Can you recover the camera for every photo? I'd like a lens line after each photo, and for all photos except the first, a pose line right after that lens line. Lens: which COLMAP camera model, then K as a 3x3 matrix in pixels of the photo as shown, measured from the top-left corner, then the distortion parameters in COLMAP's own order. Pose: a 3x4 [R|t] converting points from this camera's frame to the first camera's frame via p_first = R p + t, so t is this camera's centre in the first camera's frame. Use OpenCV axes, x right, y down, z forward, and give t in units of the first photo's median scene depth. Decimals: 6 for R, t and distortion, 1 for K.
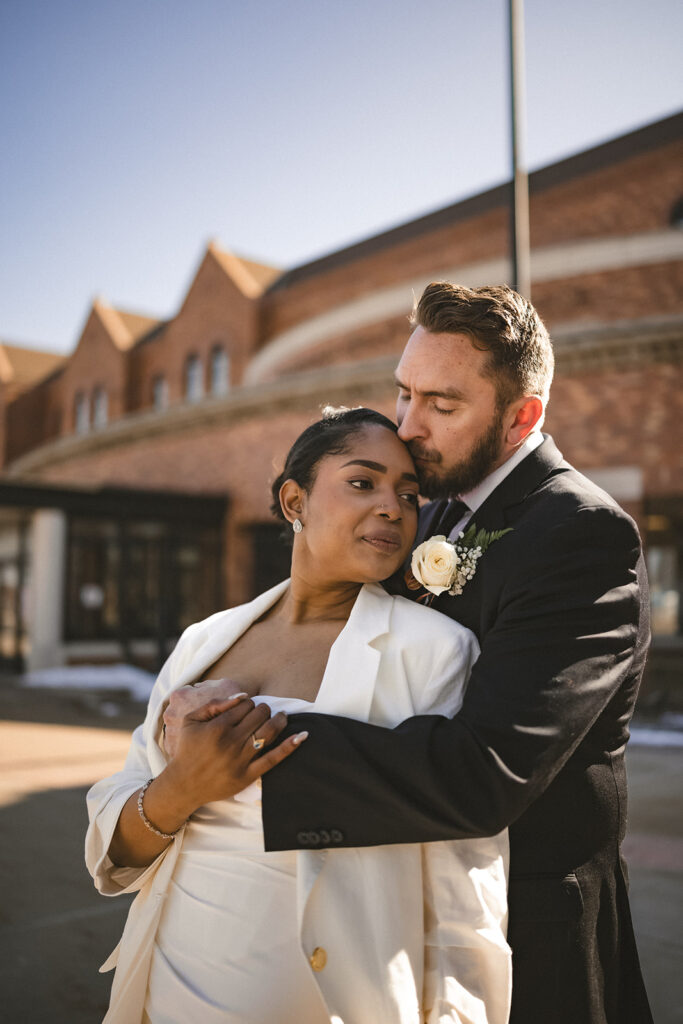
lens RADIAL K [[965.5, 0, 339.8], [0, 965.5, 512.4], [0, 0, 1]] dist [-0.047884, 0.000000]
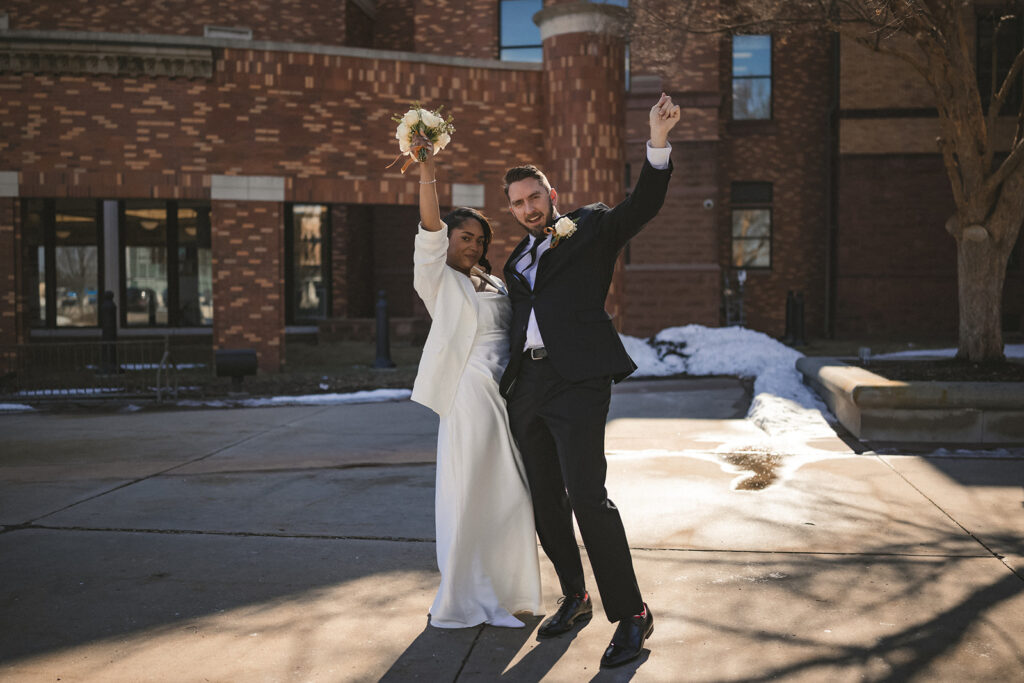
lens RADIAL K [[965.5, 0, 512.2], [0, 965.5, 345.3], [0, 0, 1]] dist [-0.047884, 0.000000]
pose [[0.772120, -0.036006, 0.634455, 0.056820], [-0.053935, 0.991078, 0.121883, -0.011613], [-0.633183, -0.128328, 0.763290, -0.188927]]
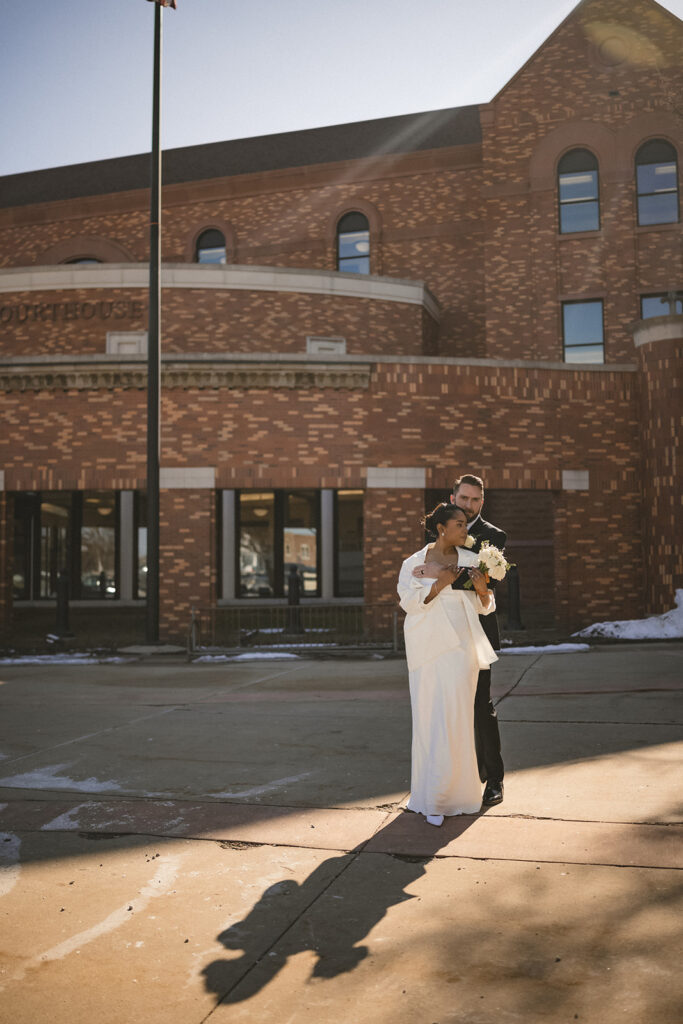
lens RADIAL K [[965.5, 0, 343.5], [0, 965.5, 518.0], [0, 0, 1]] dist [-0.047884, 0.000000]
pose [[0.851975, 0.019047, 0.523237, -0.227594], [-0.036022, 0.999103, 0.022284, -0.011625], [-0.522343, -0.037834, 0.851896, -0.219016]]
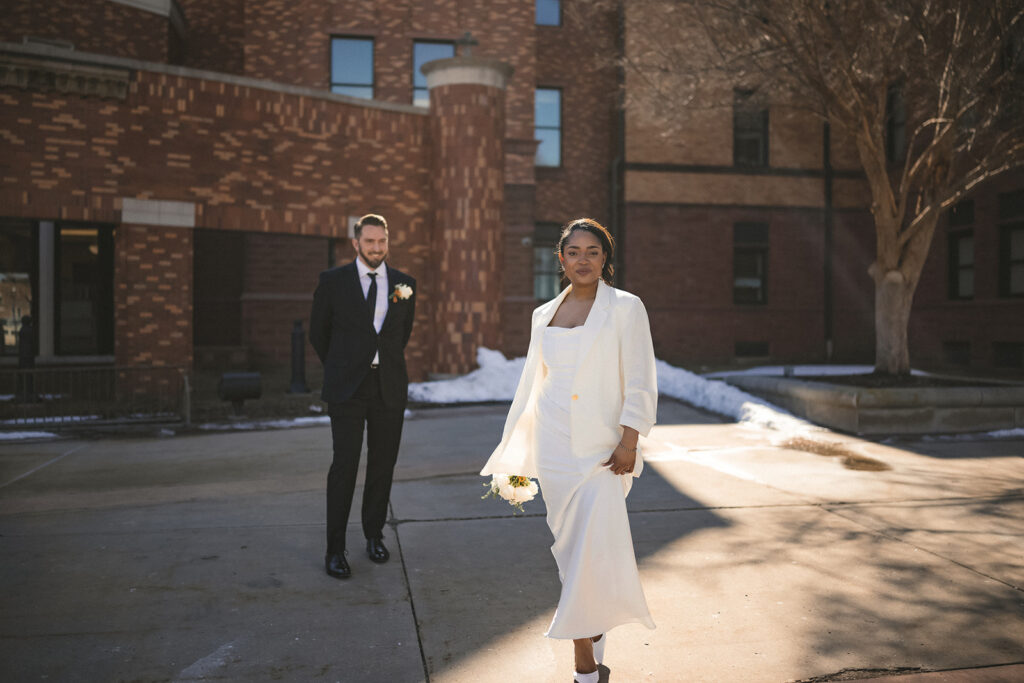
lens RADIAL K [[965.5, 0, 508.6], [0, 965.5, 345.7], [0, 0, 1]] dist [-0.047884, 0.000000]
pose [[0.521015, -0.016433, 0.853389, -0.198866], [-0.079152, 0.994576, 0.067476, 0.005913], [-0.849870, -0.102704, 0.516888, -0.039619]]
